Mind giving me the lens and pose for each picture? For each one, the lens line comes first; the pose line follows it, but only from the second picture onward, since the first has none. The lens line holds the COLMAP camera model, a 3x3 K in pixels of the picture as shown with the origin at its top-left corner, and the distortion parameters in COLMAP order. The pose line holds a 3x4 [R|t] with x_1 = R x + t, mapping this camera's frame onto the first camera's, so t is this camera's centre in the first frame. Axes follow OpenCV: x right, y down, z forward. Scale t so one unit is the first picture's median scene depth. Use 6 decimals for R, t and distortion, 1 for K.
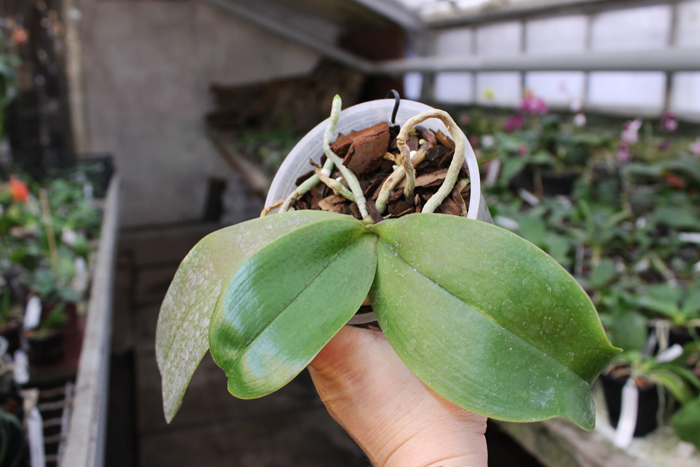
lens RADIAL K [[664.7, 0, 350.2], [0, 664.7, 232.2], [0, 0, 1]] dist [-0.086676, 0.000000]
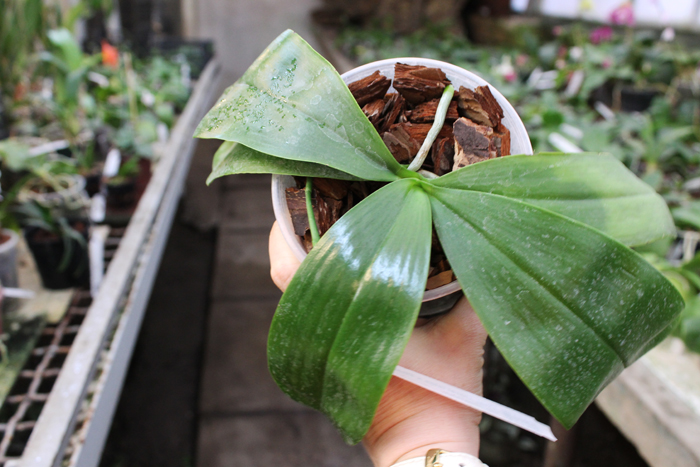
lens RADIAL K [[664.7, 0, 348.1], [0, 664.7, 228.0], [0, 0, 1]] dist [-0.086676, 0.000000]
pose [[0.982673, 0.115019, -0.145345, 0.050596], [-0.095690, 0.986401, 0.133632, 0.023426], [0.158739, -0.117408, 0.980315, -0.036401]]
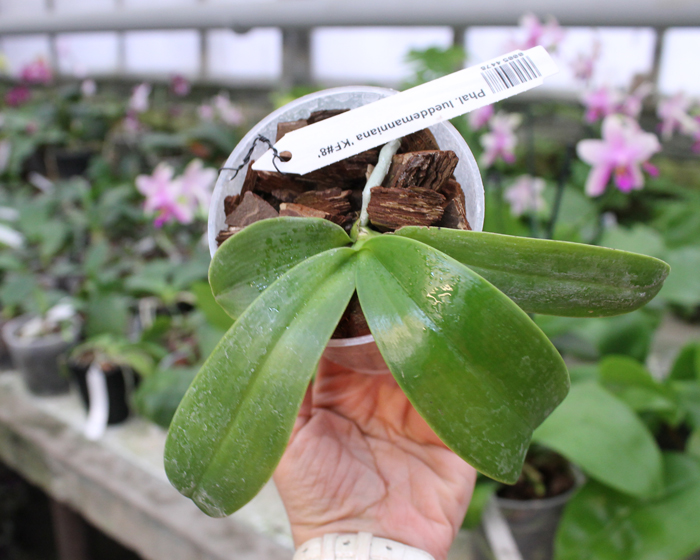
lens RADIAL K [[808.7, 0, 280.0], [0, 808.7, 278.2], [0, 0, 1]] dist [-0.094733, 0.000000]
pose [[0.895654, -0.122857, 0.427446, 0.083353], [0.100108, 0.992116, 0.075392, 0.020087], [-0.433338, -0.024734, 0.900892, -0.053498]]
